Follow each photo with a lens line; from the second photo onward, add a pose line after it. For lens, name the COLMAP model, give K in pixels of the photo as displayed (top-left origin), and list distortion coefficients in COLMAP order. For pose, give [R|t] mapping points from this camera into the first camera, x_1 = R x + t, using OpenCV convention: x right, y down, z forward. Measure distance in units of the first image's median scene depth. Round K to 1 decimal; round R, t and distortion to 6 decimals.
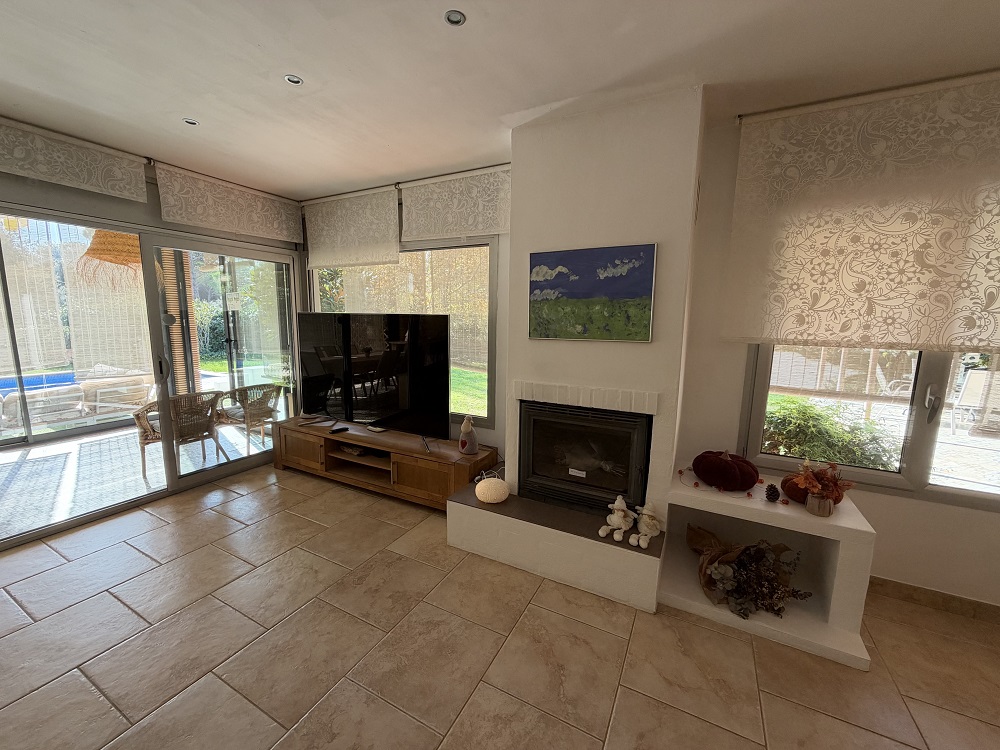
lens RADIAL K [[395.1, 0, 496.2], [0, 395.1, 375.8], [0, 0, 1]] dist [-0.005605, 0.000060]
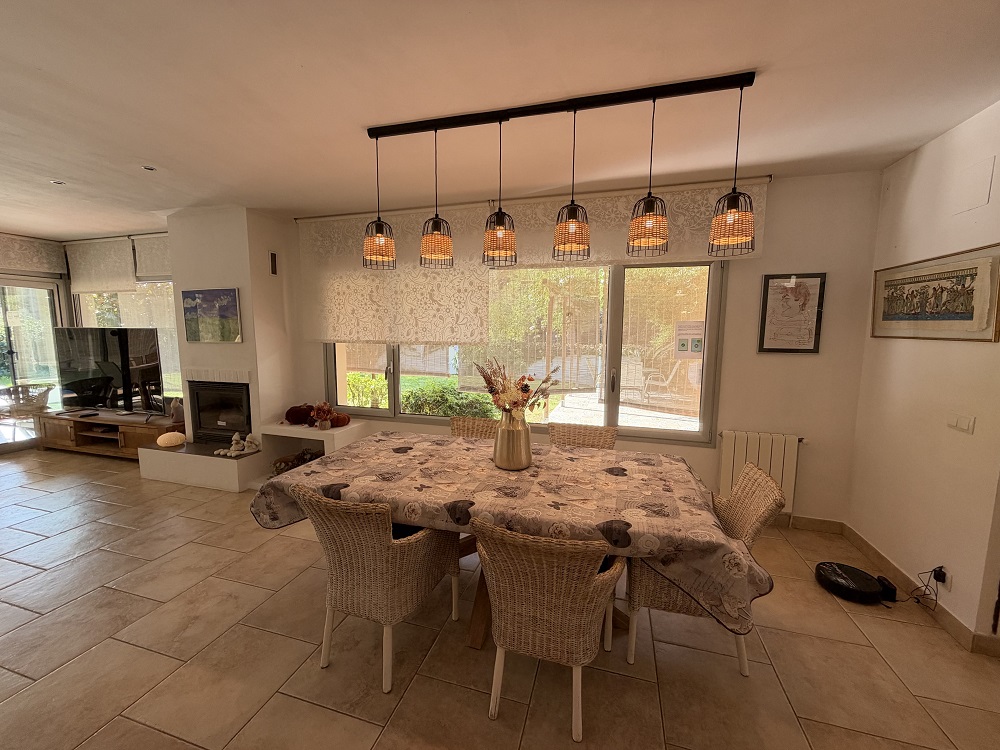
lens RADIAL K [[395.1, 0, 503.0], [0, 395.1, 377.8], [0, 0, 1]] dist [-0.005605, 0.000060]
pose [[0.979021, -0.030917, 0.201401, 1.074372], [0.037339, 0.998906, -0.028164, 0.154012], [-0.200310, 0.035094, 0.979104, -0.883980]]
